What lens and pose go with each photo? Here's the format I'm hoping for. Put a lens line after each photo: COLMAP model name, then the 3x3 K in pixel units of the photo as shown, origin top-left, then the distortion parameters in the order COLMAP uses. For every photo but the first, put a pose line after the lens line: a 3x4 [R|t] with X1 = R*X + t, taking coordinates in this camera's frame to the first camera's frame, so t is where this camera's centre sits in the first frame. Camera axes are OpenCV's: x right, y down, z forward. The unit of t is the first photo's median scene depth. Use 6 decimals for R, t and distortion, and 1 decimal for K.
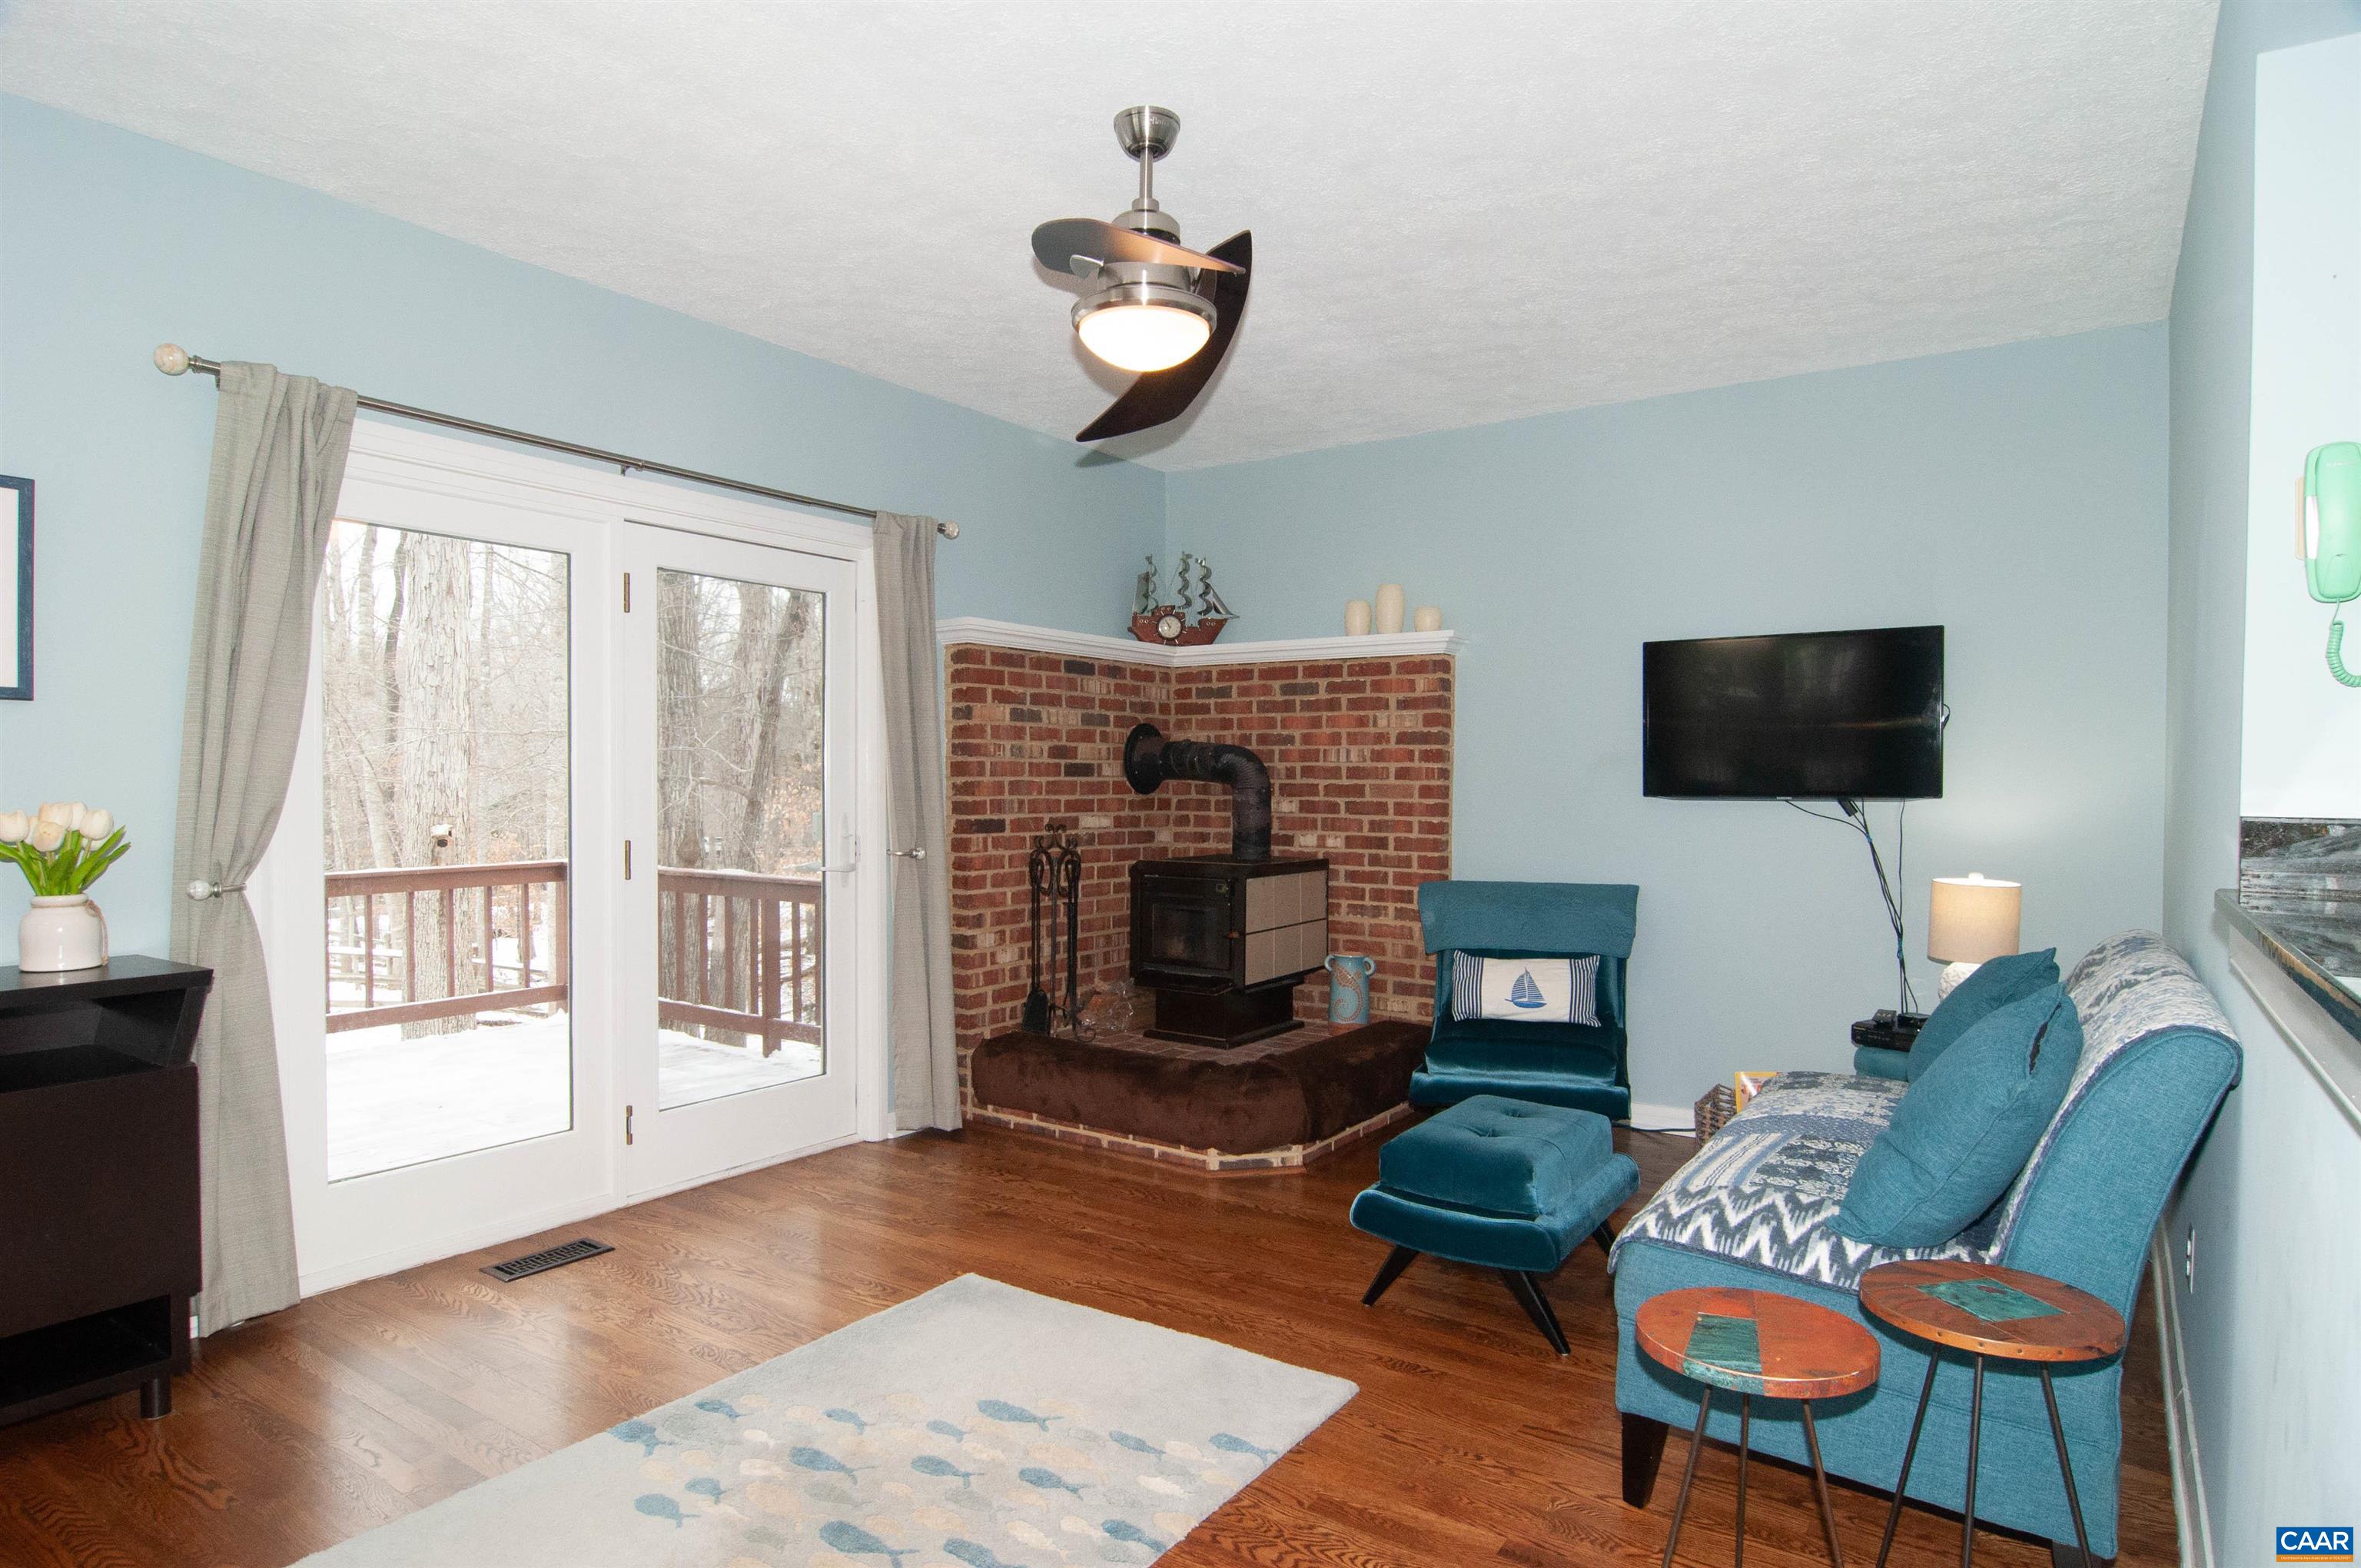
lens RADIAL K [[1349.3, 0, 1180.6], [0, 1349.3, 811.6], [0, 0, 1]] dist [0.001061, -0.019520]
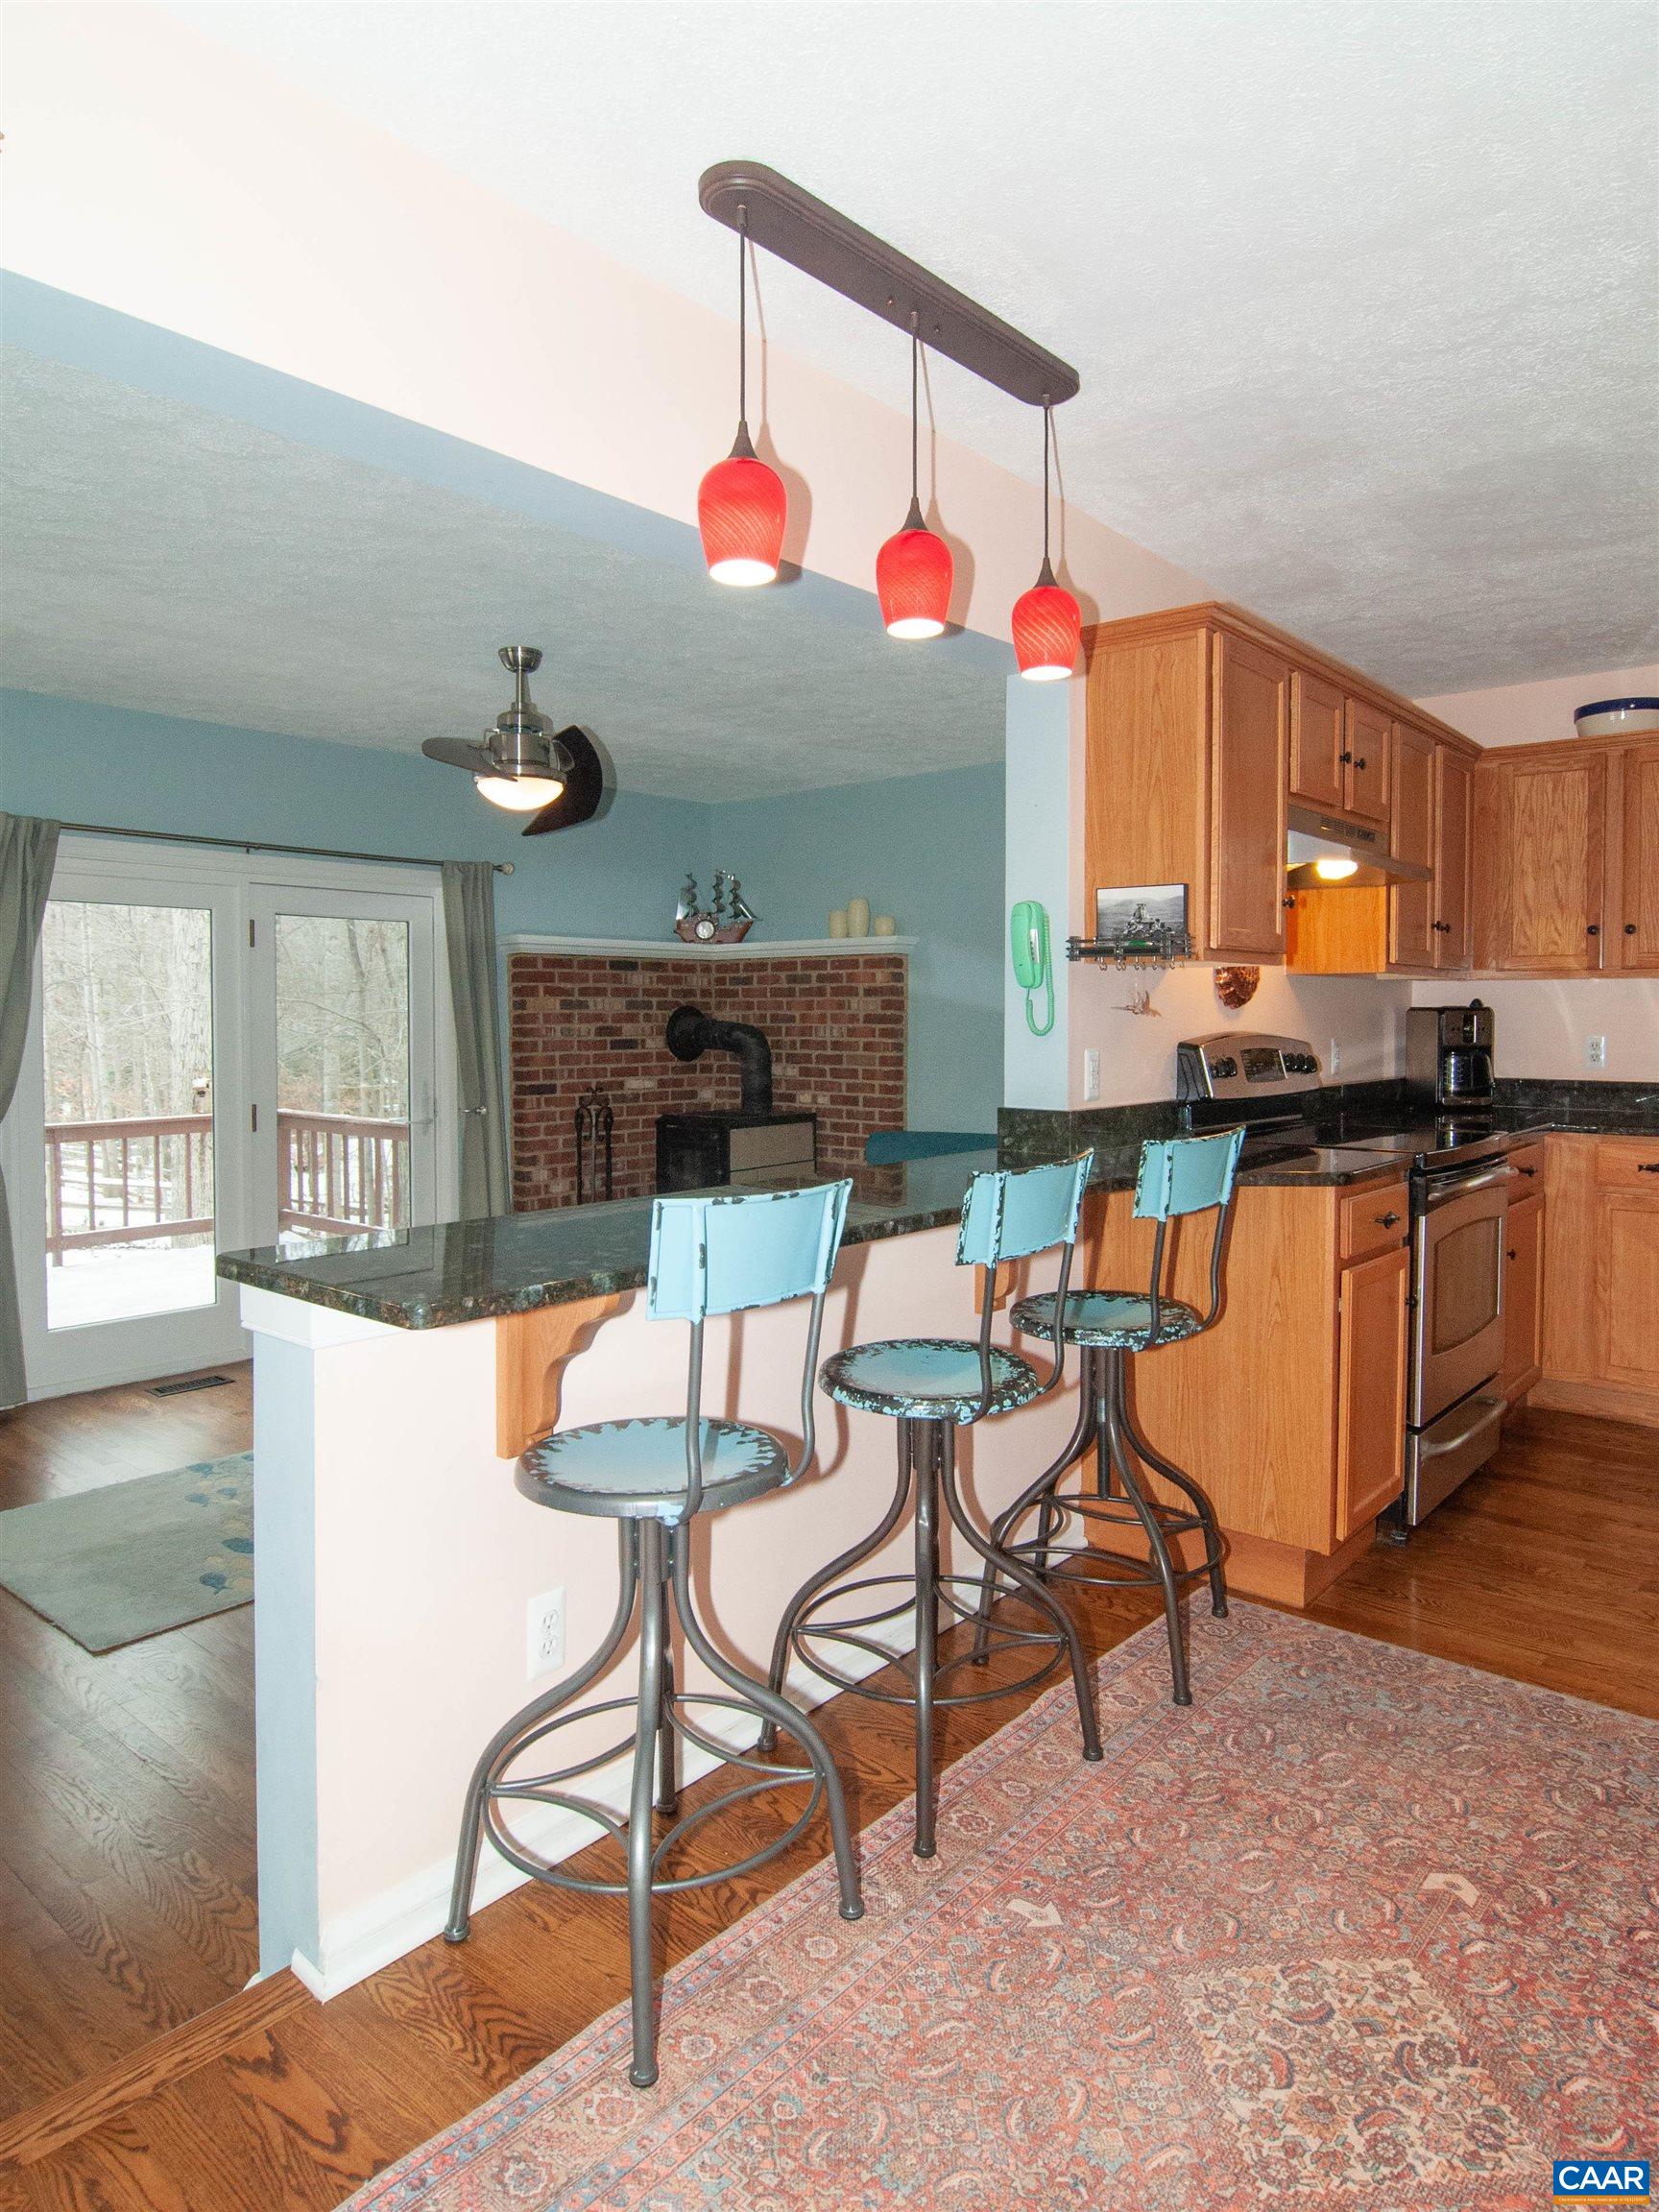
lens RADIAL K [[1370.4, 0, 837.1], [0, 1370.4, 1048.8], [0, 0, 1]] dist [-0.002732, -0.011201]
pose [[0.994467, -0.004515, -0.104951, 0.270582], [0.004539, 0.999990, -0.000012, -0.026035], [0.104950, -0.000464, 0.994477, -0.290963]]
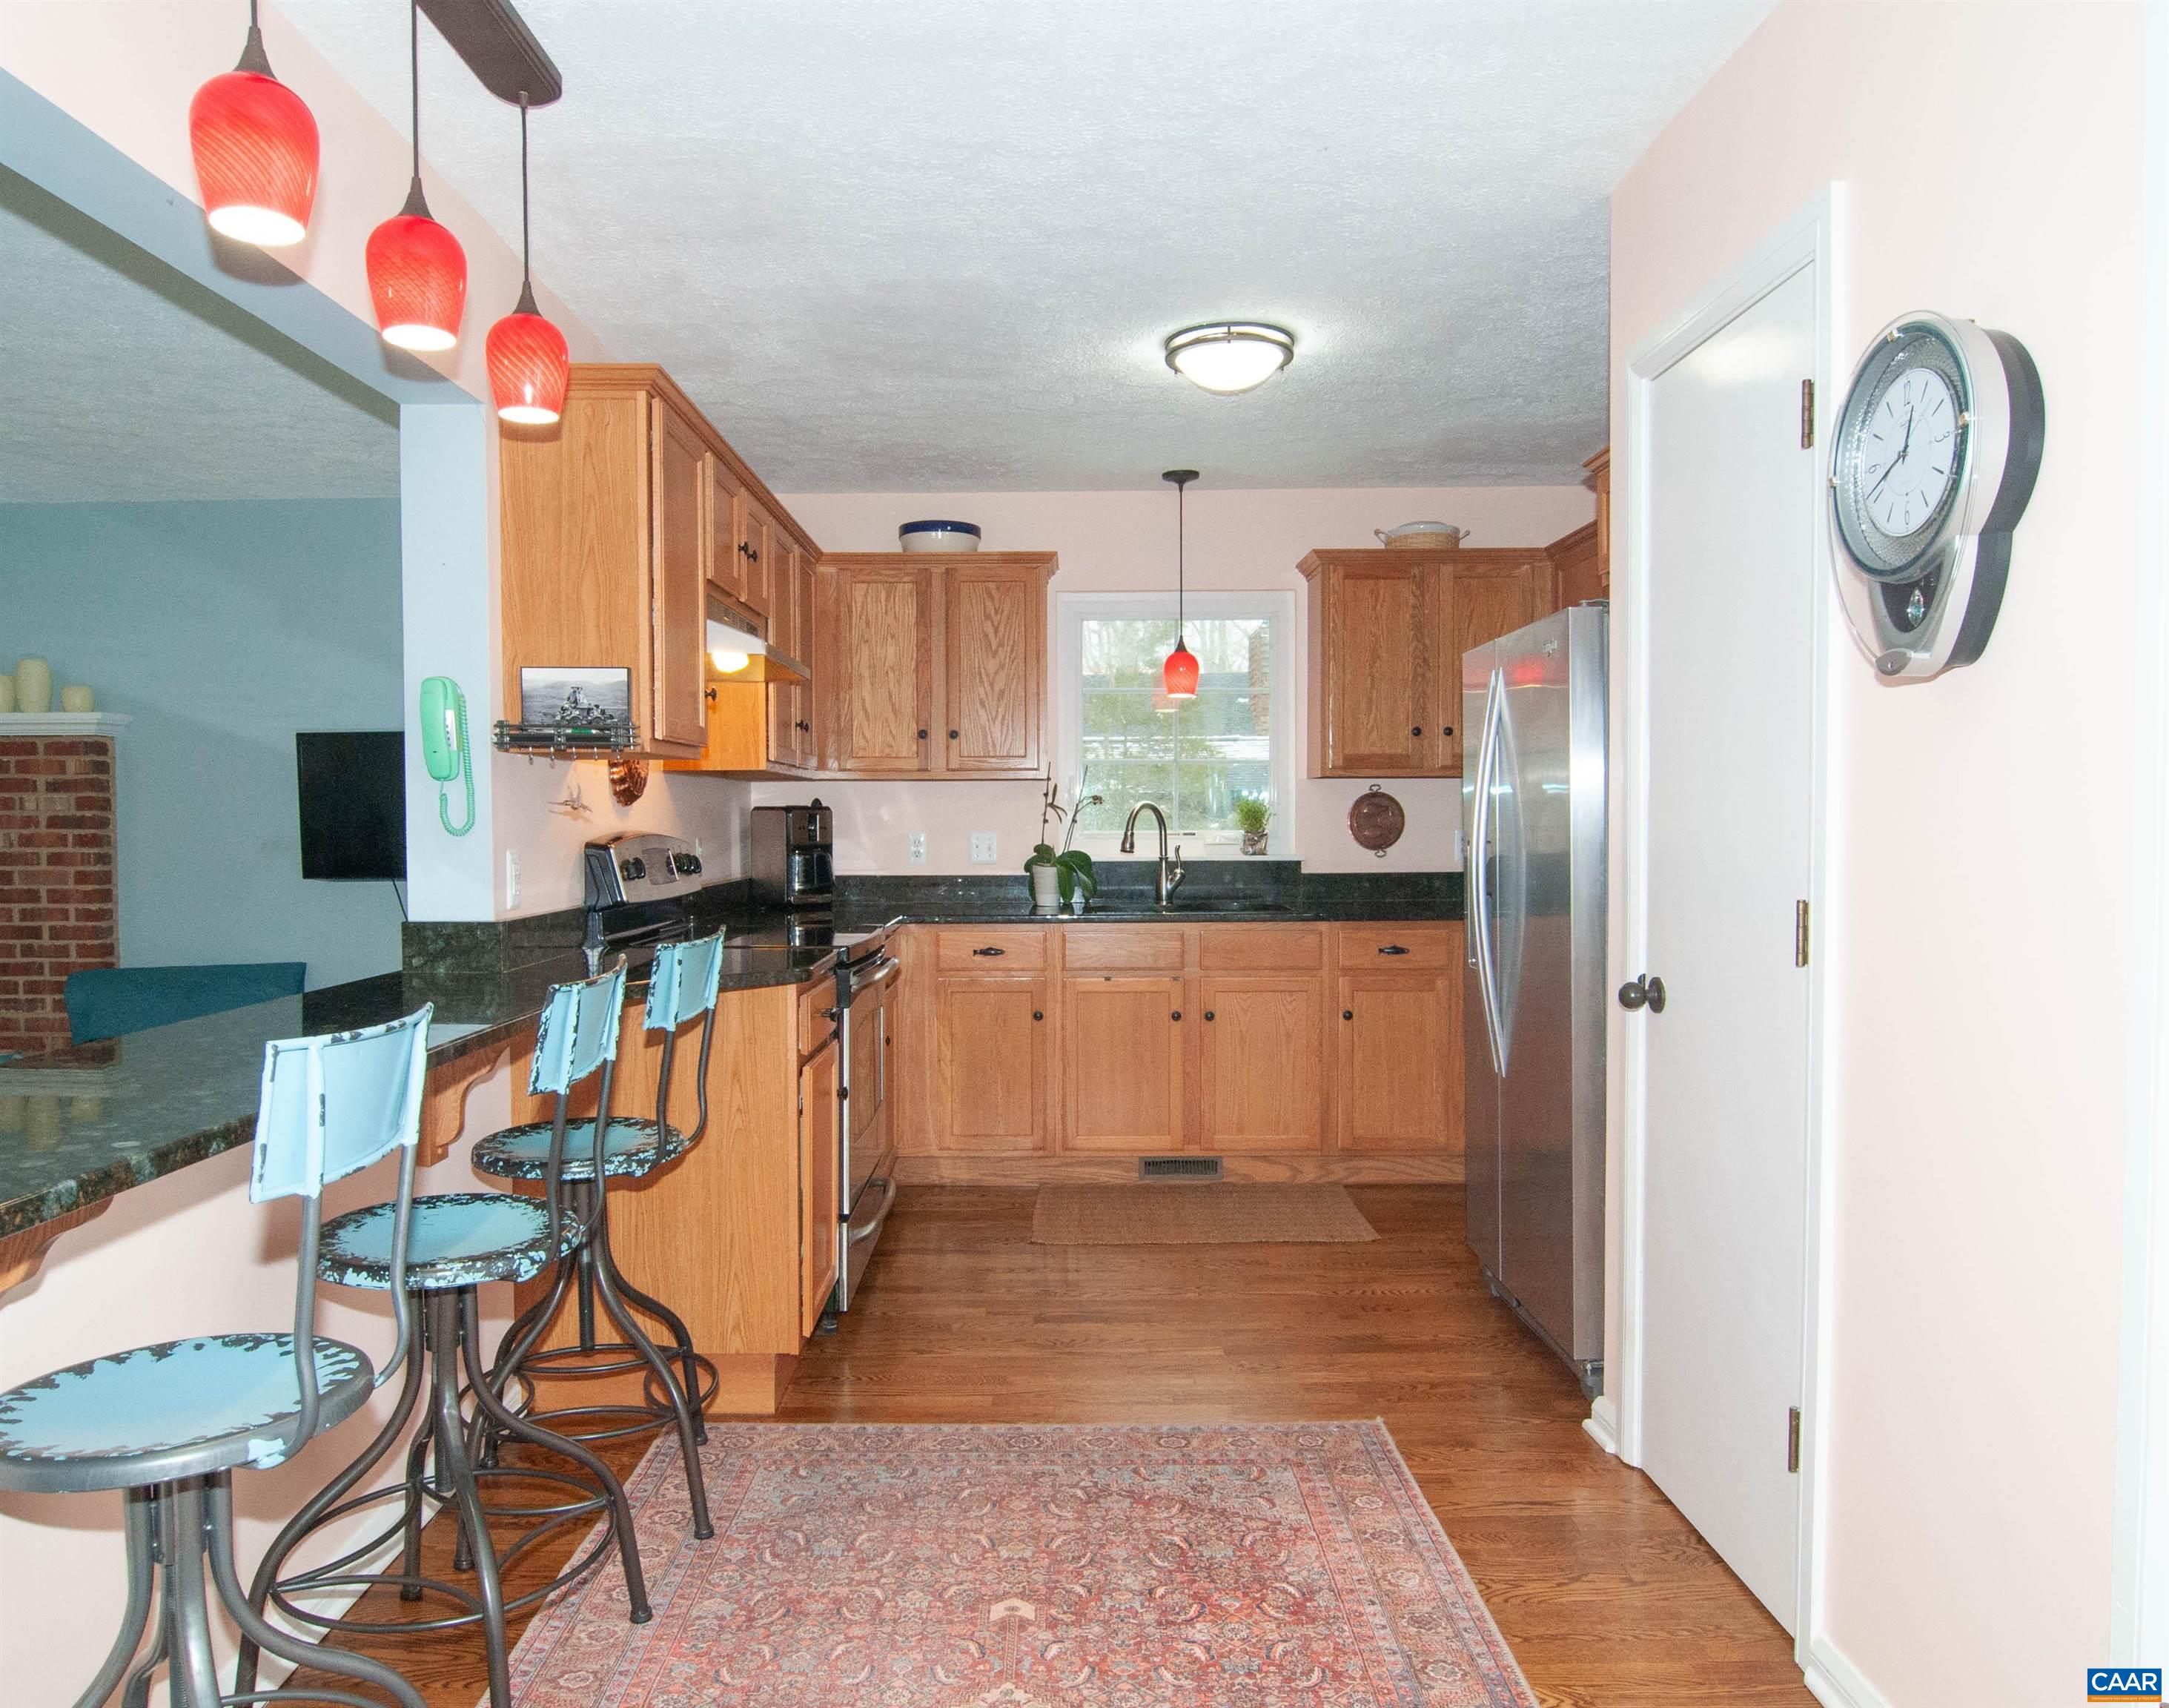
lens RADIAL K [[1496.0, 0, 1073.3], [0, 1496.0, 882.5], [0, 0, 1]] dist [-0.005482, -0.008490]
pose [[0.827002, -0.033821, 0.561181, 0.167630], [0.022794, 0.999385, 0.026640, -0.023231], [-0.561737, -0.009239, 0.827264, -0.277052]]
